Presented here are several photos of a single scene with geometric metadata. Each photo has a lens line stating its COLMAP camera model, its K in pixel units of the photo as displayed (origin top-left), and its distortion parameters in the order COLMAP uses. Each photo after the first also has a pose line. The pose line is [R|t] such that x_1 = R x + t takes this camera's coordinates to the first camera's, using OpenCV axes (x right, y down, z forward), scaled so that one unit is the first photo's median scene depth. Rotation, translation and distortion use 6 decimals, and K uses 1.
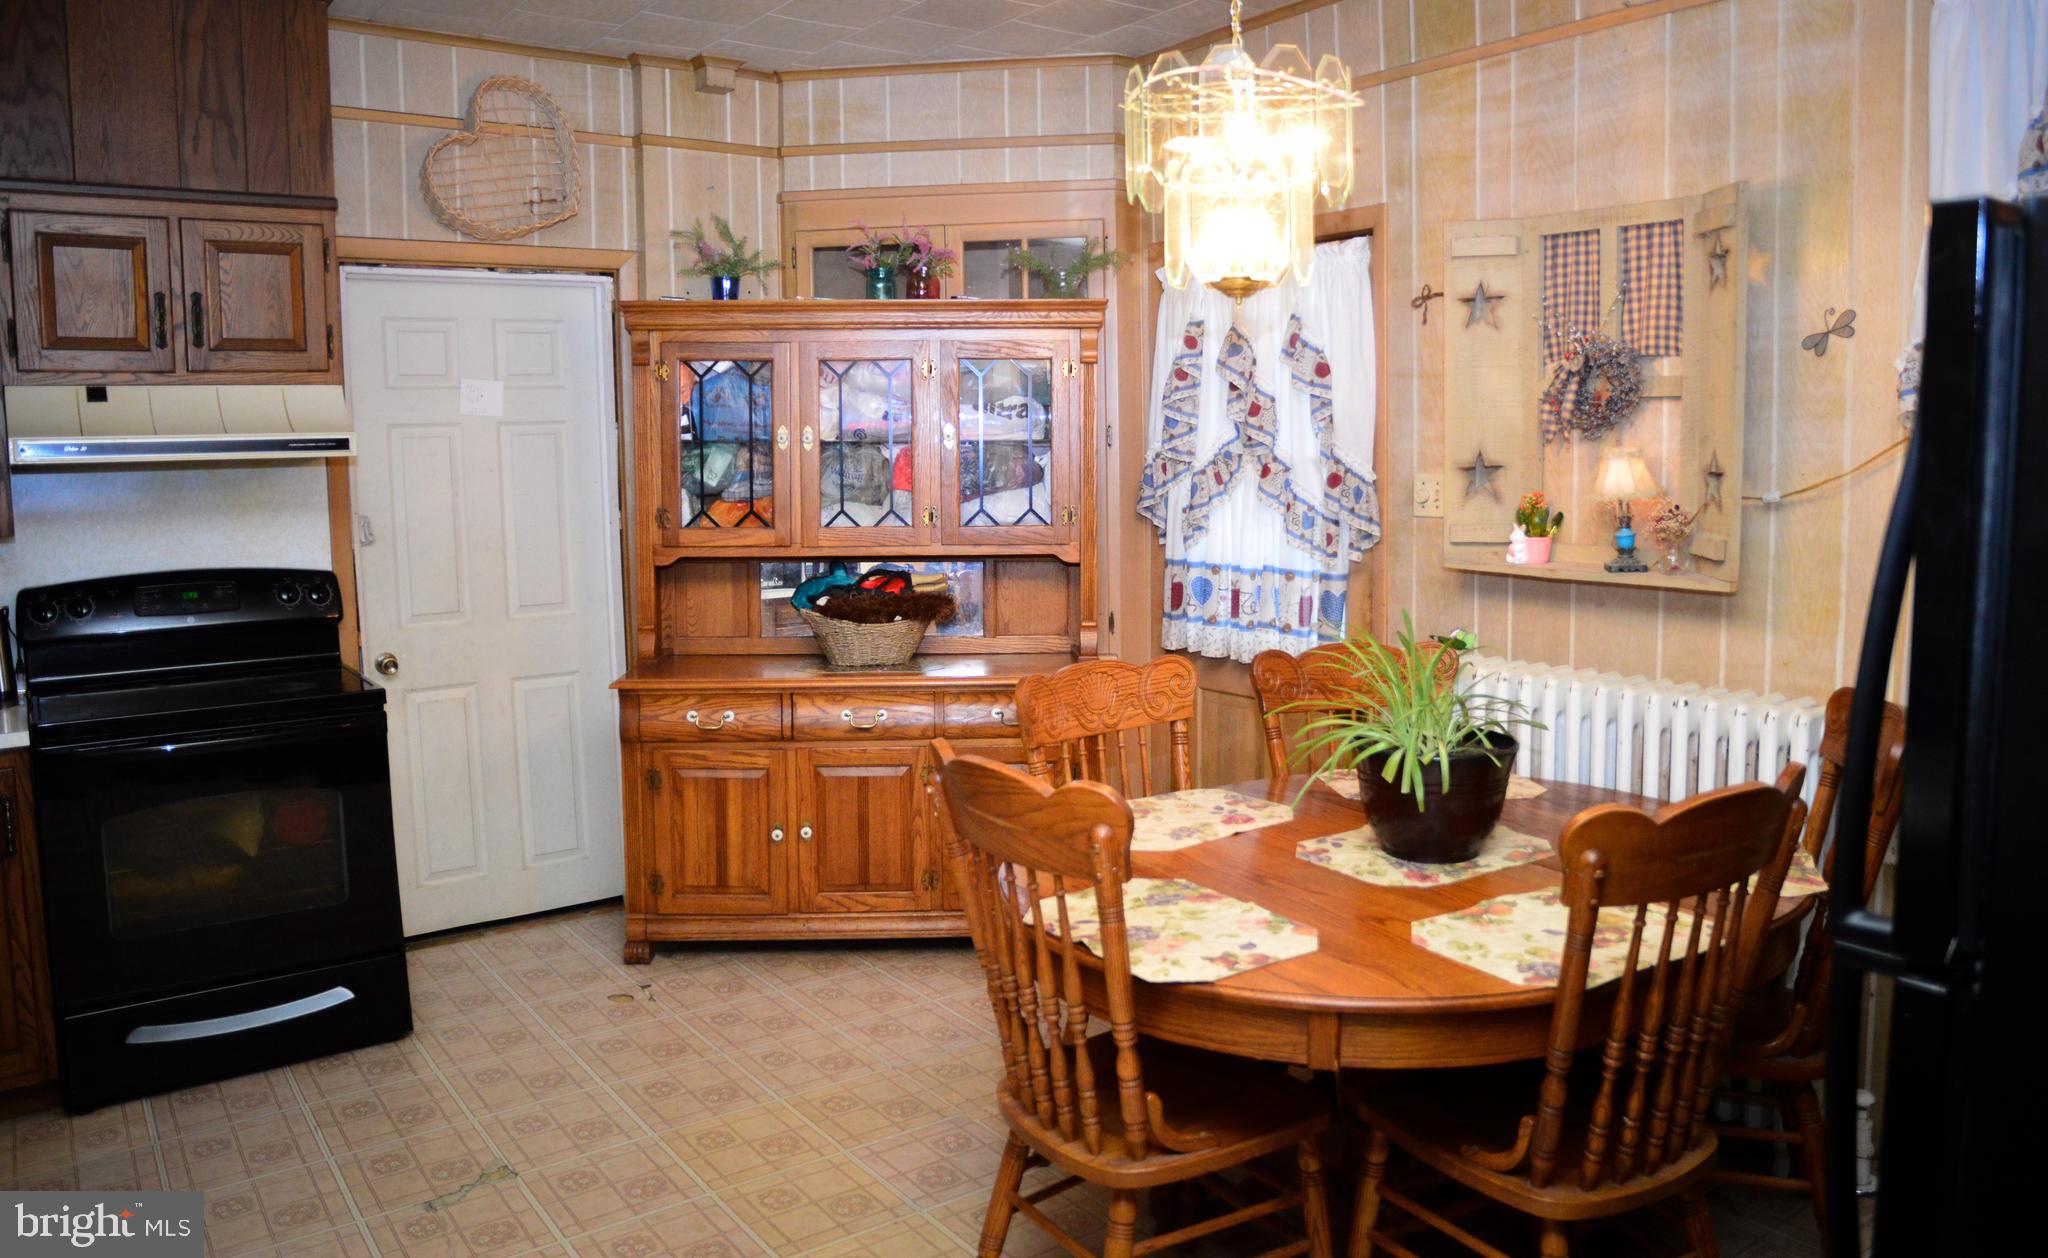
lens RADIAL K [[1537.2, 0, 1024.3], [0, 1537.2, 625.3], [0, 0, 1]] dist [-0.016111, -0.004086]
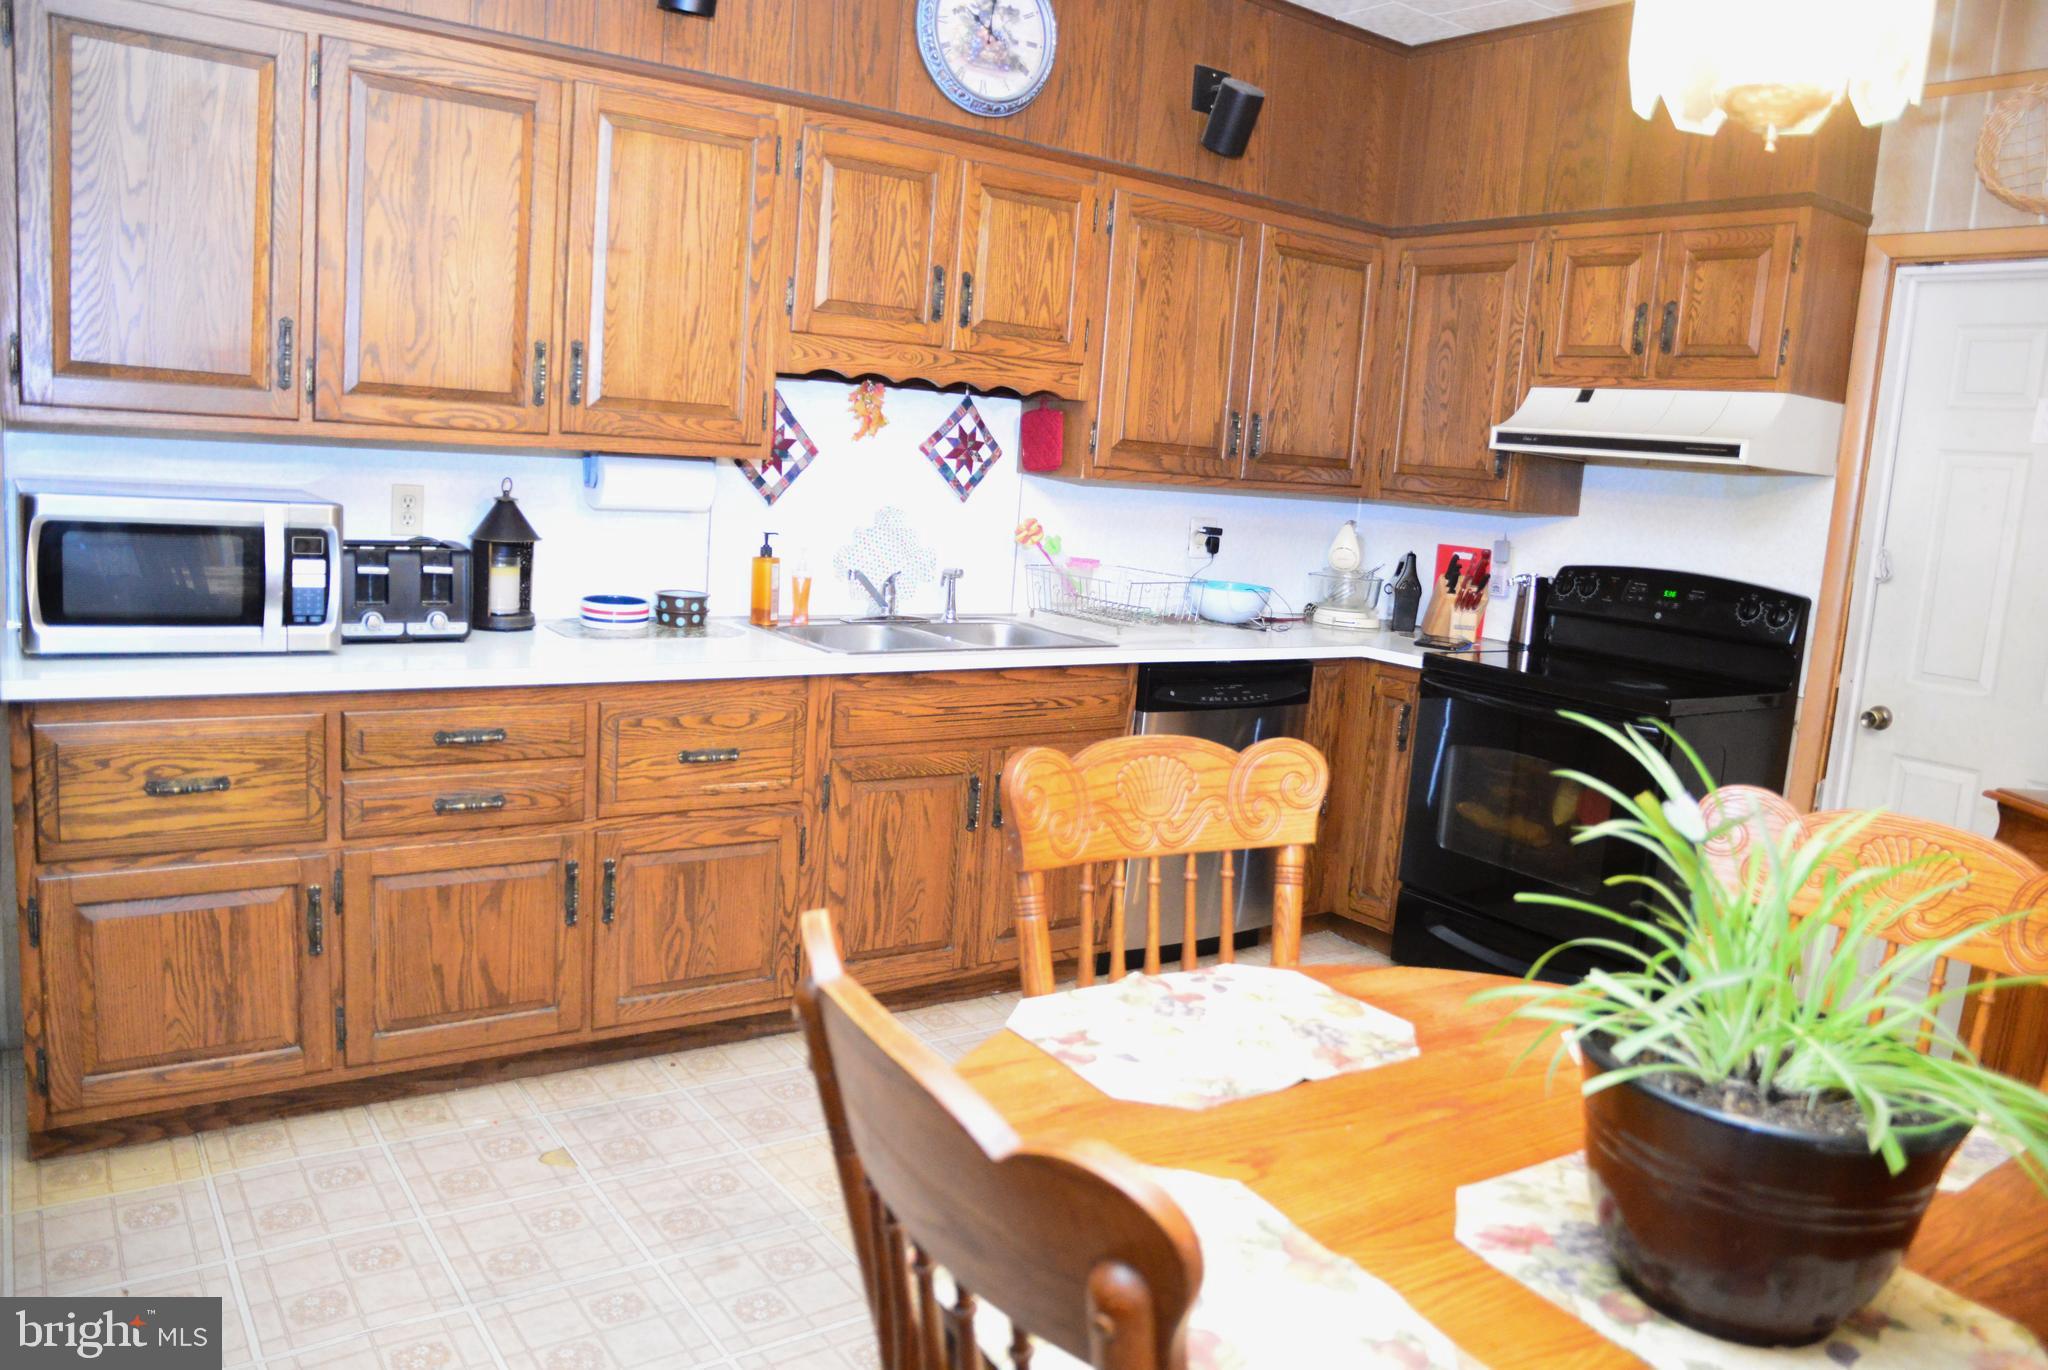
lens RADIAL K [[1461.5, 0, 1022.7], [0, 1461.5, 690.4], [0, 0, 1]] dist [0.004733, 0.001023]
pose [[0.000915, 0.182455, -0.983214, 0.523610], [-0.215599, 0.960127, 0.177970, -0.043442], [0.976482, 0.211817, 0.040216, 0.594880]]
